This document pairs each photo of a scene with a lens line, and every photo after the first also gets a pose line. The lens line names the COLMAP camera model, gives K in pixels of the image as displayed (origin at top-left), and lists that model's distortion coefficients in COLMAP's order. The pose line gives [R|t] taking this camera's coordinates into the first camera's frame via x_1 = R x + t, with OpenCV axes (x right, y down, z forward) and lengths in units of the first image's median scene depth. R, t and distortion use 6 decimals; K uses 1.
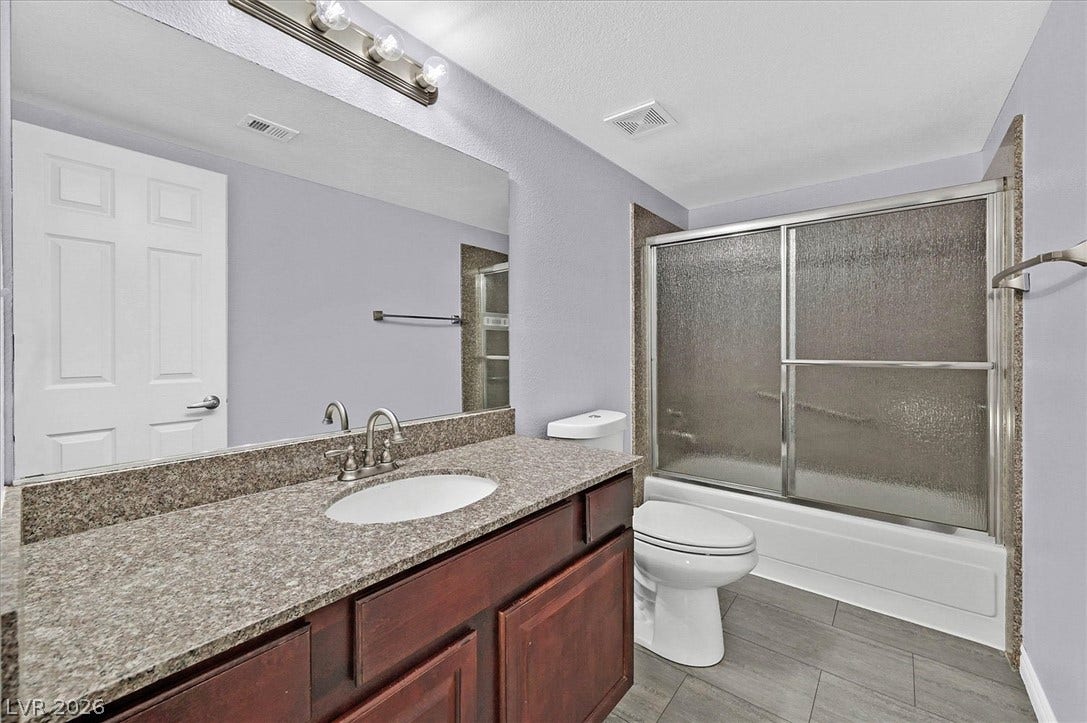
lens RADIAL K [[426.4, 0, 544.5], [0, 426.4, 354.7], [0, 0, 1]] dist [-0.012090, 0.000136]
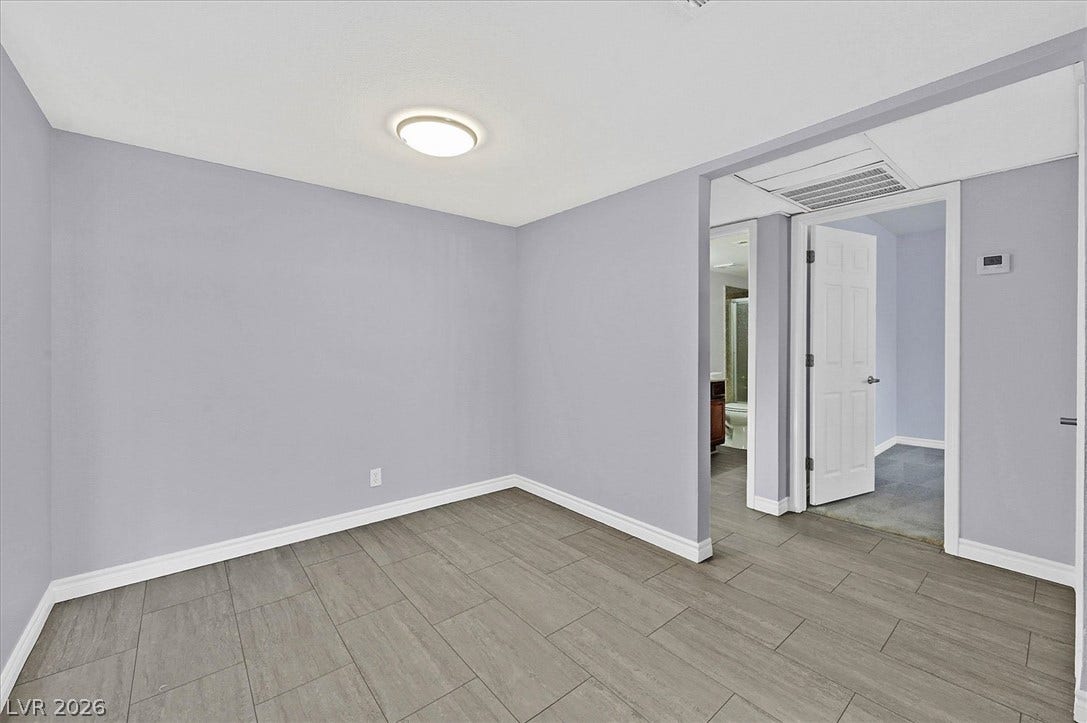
lens RADIAL K [[426.4, 0, 548.2], [0, 426.4, 347.8], [0, 0, 1]] dist [-0.012090, 0.000136]
pose [[0.982642, 0.005177, -0.185437, -0.305595], [-0.005856, 0.999978, -0.003115, -0.004493], [0.185417, 0.004147, 0.982651, -1.443080]]
